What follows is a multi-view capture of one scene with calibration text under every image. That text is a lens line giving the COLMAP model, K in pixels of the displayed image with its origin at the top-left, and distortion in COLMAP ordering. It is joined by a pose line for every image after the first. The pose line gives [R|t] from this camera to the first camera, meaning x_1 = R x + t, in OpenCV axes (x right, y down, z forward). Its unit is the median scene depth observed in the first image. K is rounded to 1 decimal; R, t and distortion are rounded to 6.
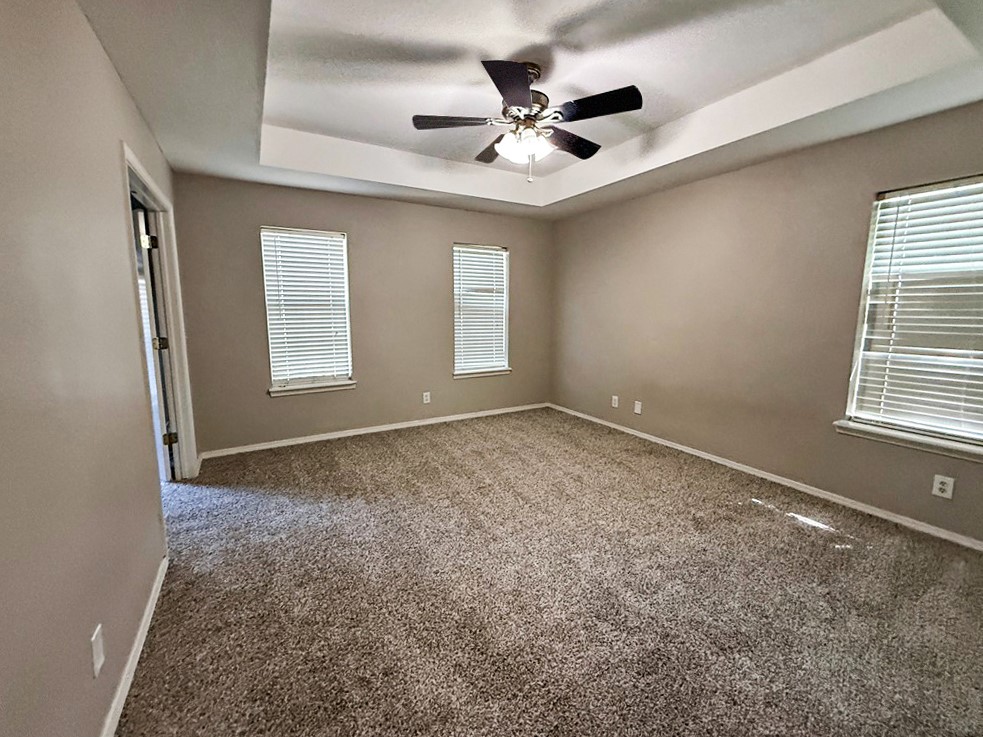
lens RADIAL K [[412.2, 0, 491.5], [0, 412.2, 368.5], [0, 0, 1]] dist [-0.001679, 0.000043]
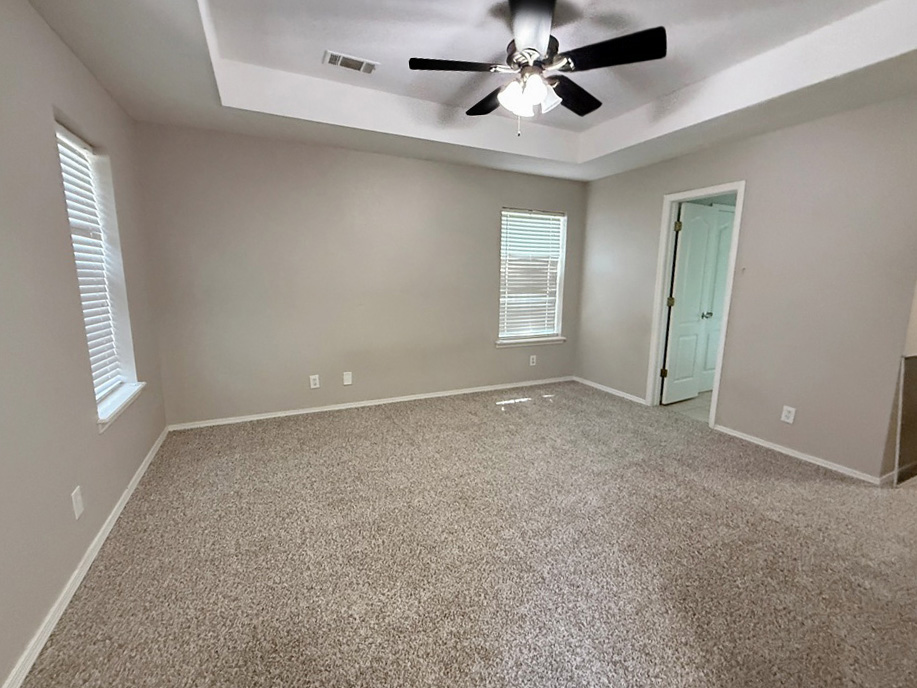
lens RADIAL K [[407.4, 0, 458.5], [0, 407.4, 344.0], [0, 0, 1]] dist [-0.000139, 0.000031]
pose [[0.080485, -0.169224, 0.982286, -0.864538], [0.134937, 0.978261, 0.157474, -0.155835], [-0.987580, 0.119872, 0.101570, 1.064683]]
